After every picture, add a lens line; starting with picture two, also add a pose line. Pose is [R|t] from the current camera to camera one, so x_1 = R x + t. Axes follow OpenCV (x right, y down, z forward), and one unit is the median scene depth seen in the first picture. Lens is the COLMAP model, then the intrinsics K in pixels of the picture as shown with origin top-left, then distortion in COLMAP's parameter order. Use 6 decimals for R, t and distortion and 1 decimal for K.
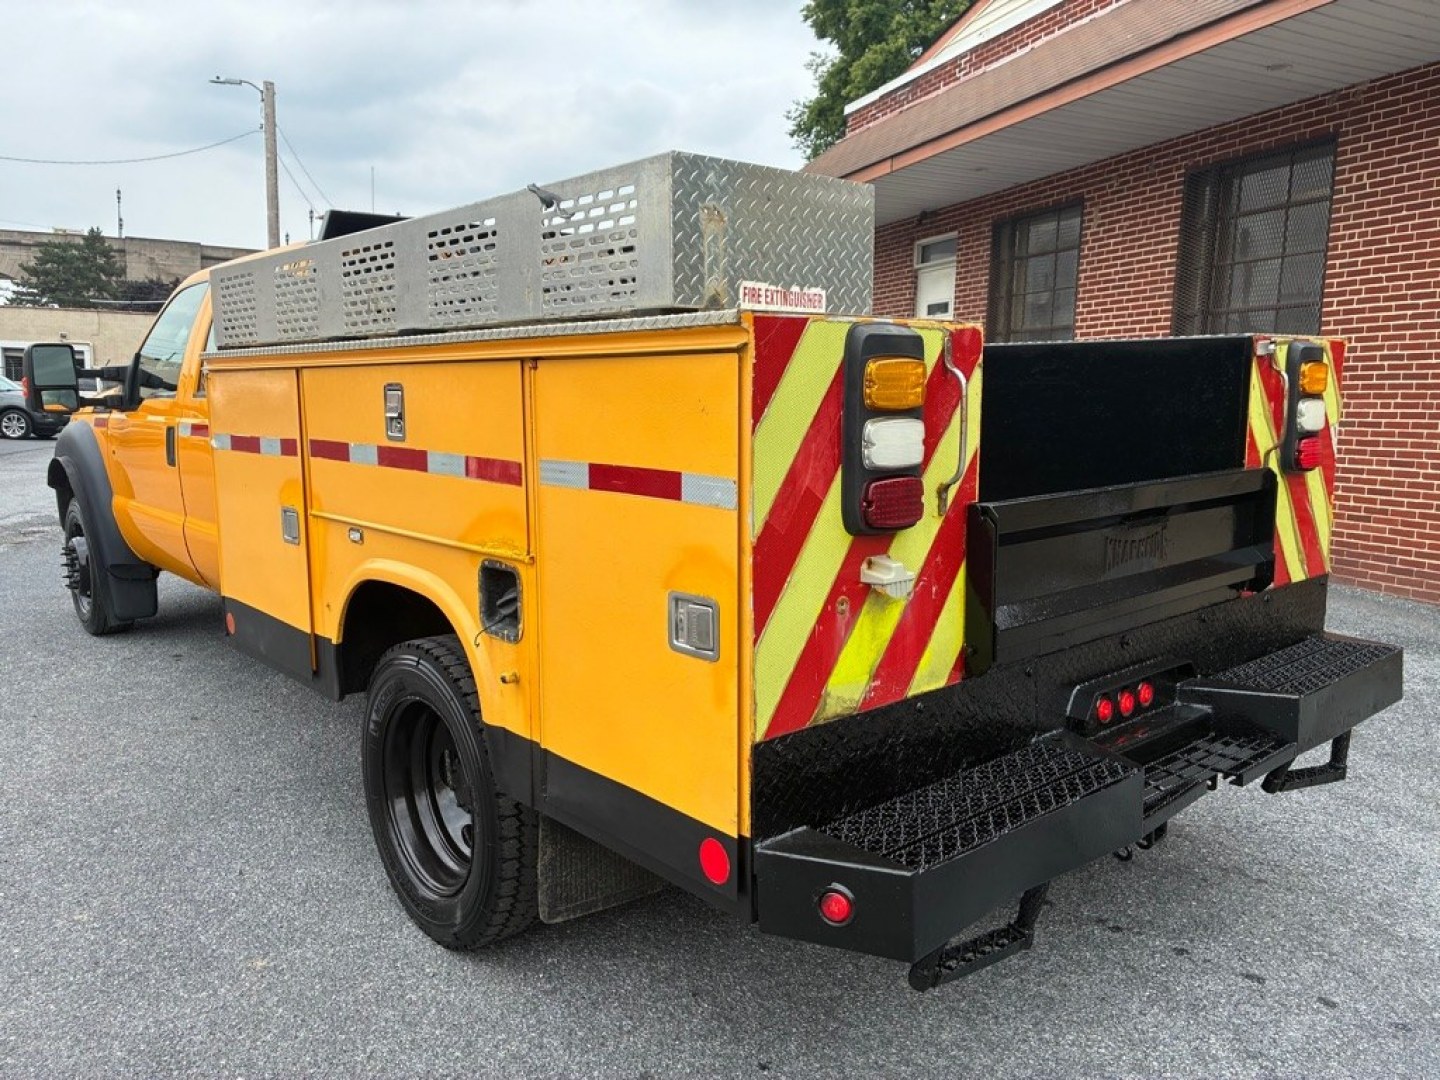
lens RADIAL K [[1082.4, 0, 737.7], [0, 1082.4, 549.8], [0, 0, 1]] dist [0.097282, -0.132582]
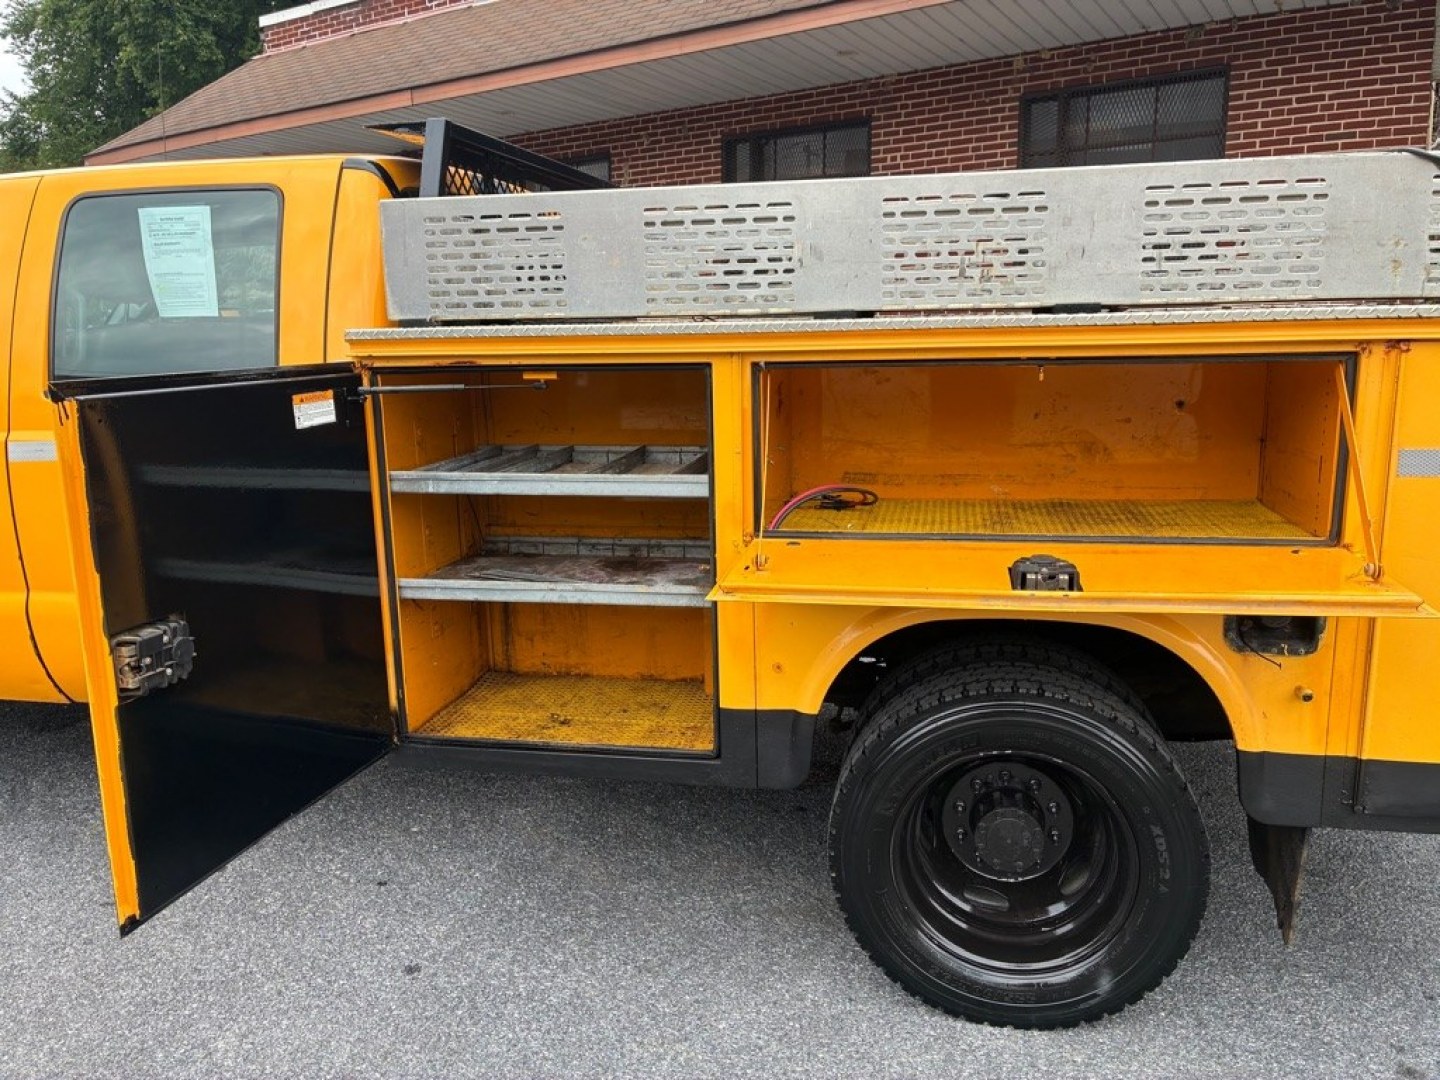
lens RADIAL K [[1083.2, 0, 720.0], [0, 1083.2, 540.0], [0, 0, 1]] dist [0.067074, -0.083963]
pose [[0.801069, -0.128853, 0.584538, -0.312061], [0.105607, 0.991660, 0.073870, -0.036024], [-0.589182, 0.002556, 0.807996, 0.156713]]
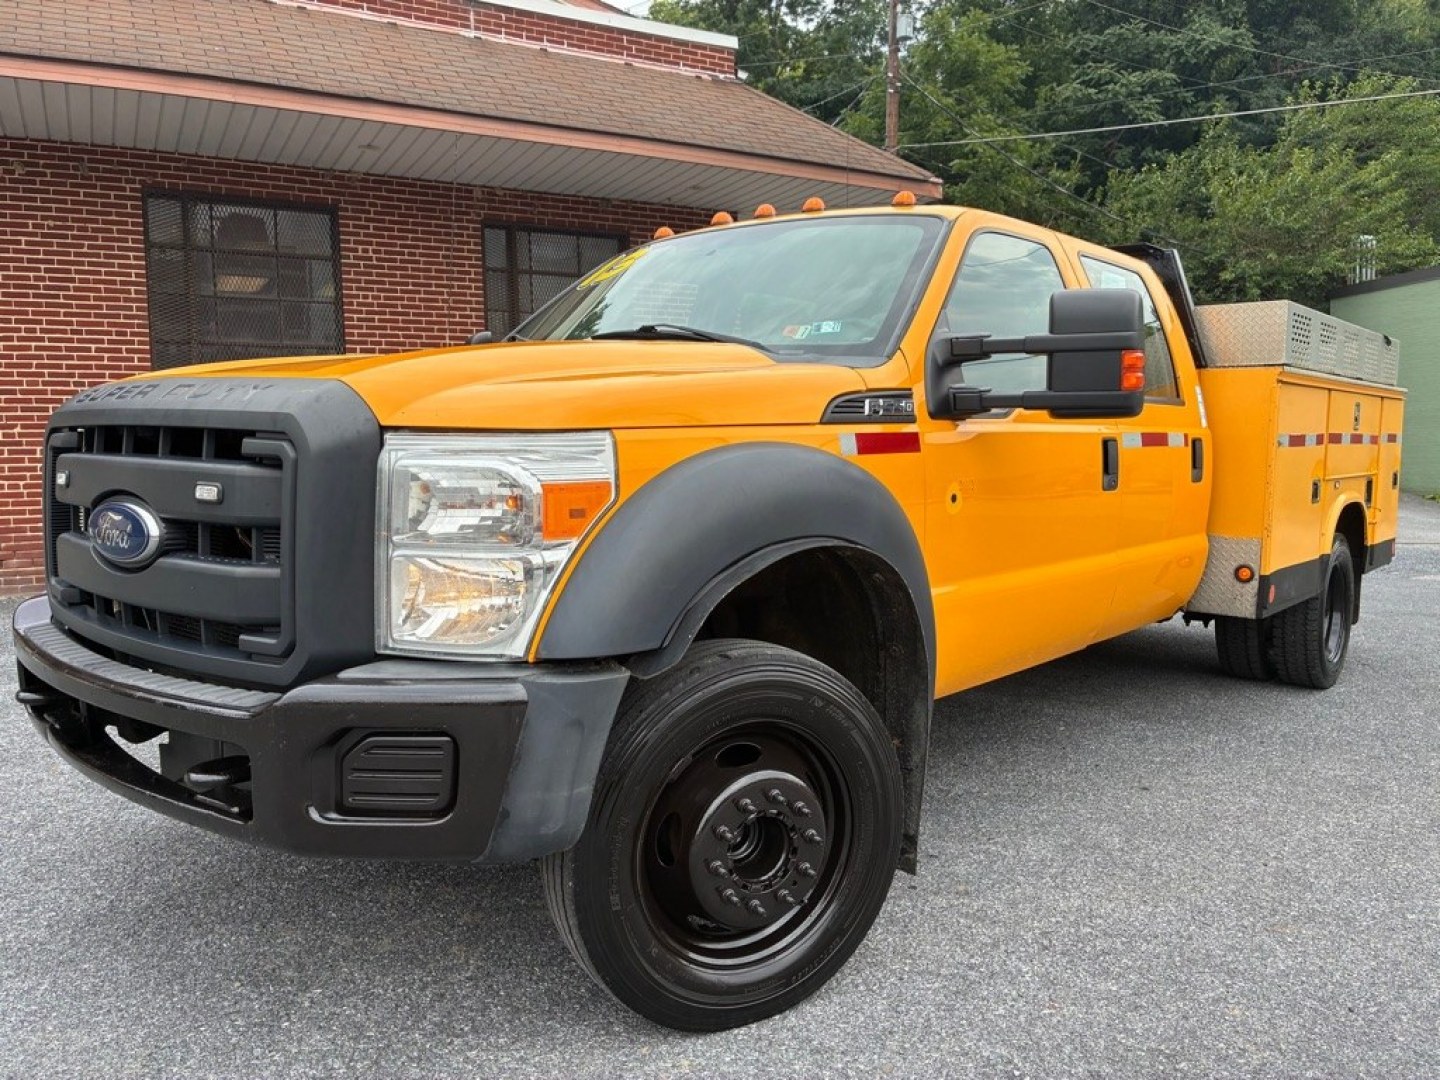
lens RADIAL K [[1085.9, 0, 720.7], [0, 1085.9, 549.3], [0, 0, 1]] dist [0.038691, -0.047684]
pose [[-0.127852, -0.100950, 0.986642, -0.703826], [0.142290, 0.982648, 0.118980, -0.093389], [-0.981533, 0.155601, -0.111269, 0.768141]]
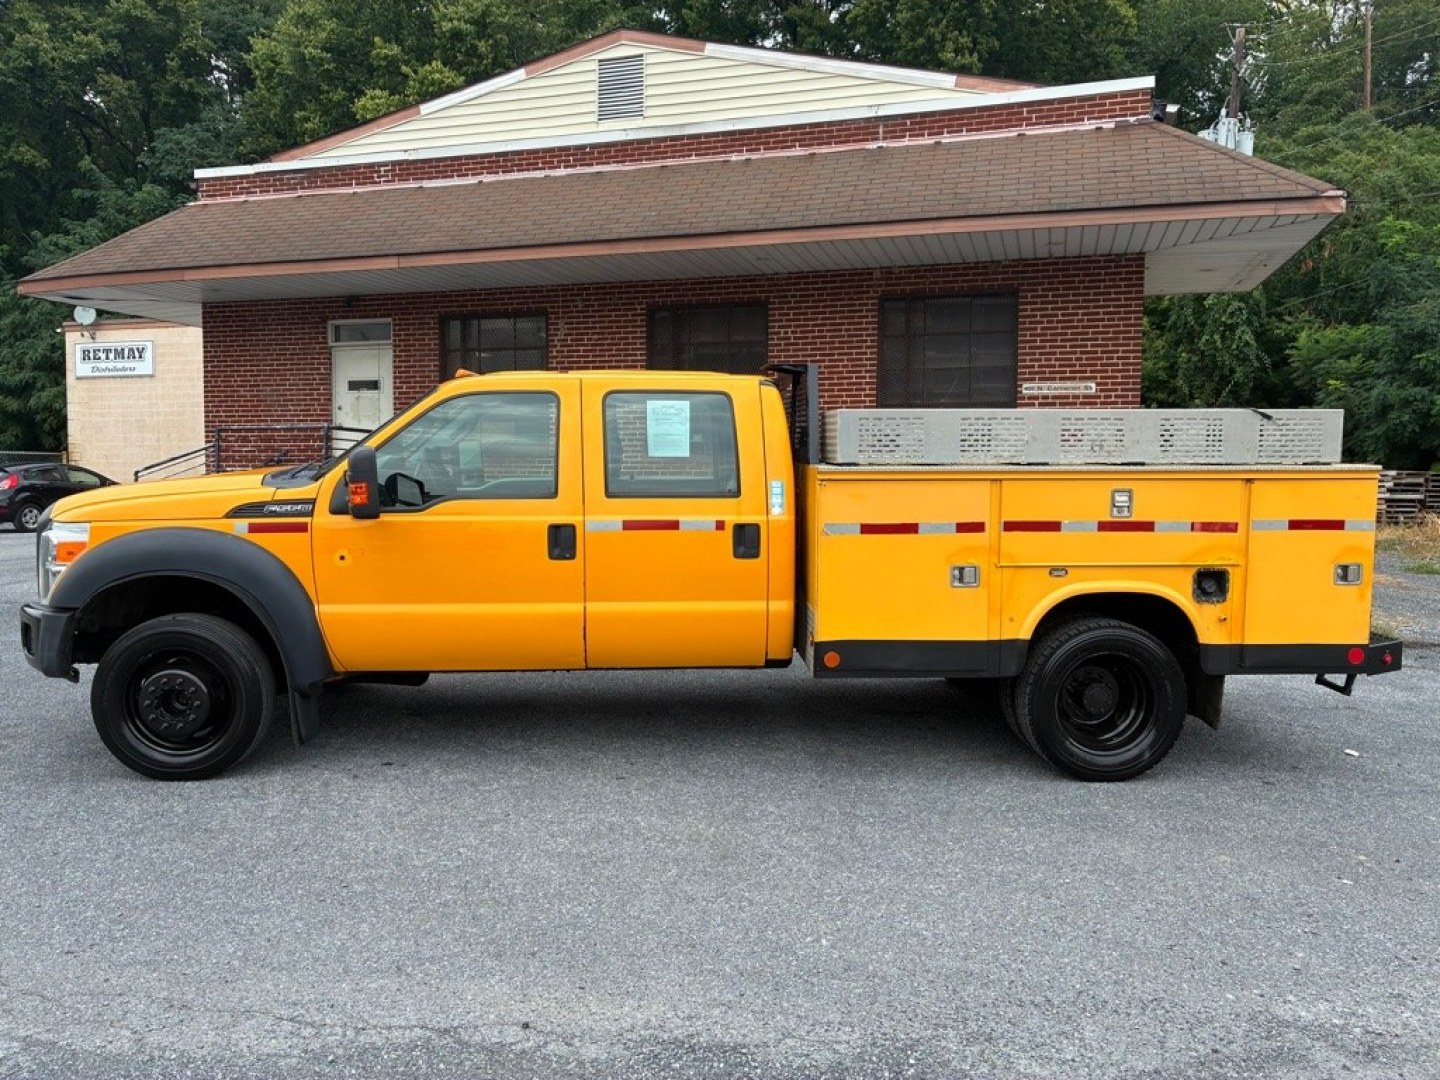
lens RADIAL K [[1085.9, 0, 720.7], [0, 1085.9, 549.3], [0, 0, 1]] dist [0.038691, -0.047684]
pose [[0.616168, -0.075496, 0.783988, -0.731699], [0.112367, 0.993639, 0.007371, -0.044393], [-0.779558, 0.083553, 0.620732, 0.113228]]
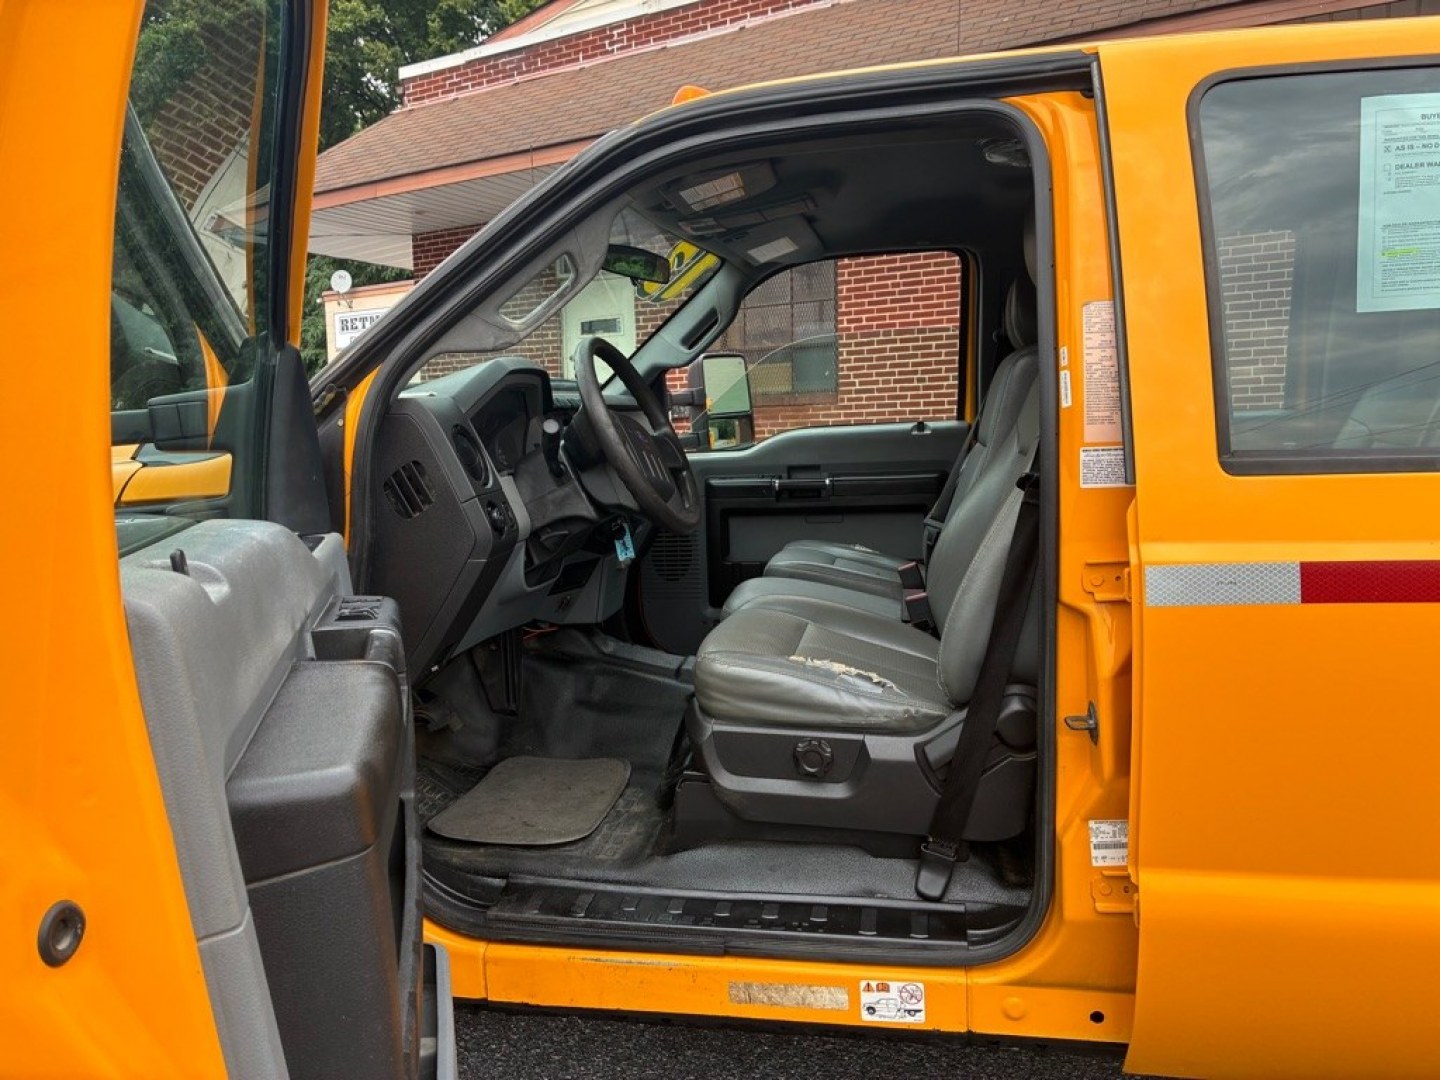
lens RADIAL K [[1085.9, 0, 720.7], [0, 1085.9, 549.3], [0, 0, 1]] dist [0.038691, -0.047684]
pose [[0.783892, -0.103964, 0.612131, -0.434935], [0.121892, 0.992465, 0.012466, -0.077257], [-0.608815, 0.064842, 0.790658, 0.473714]]
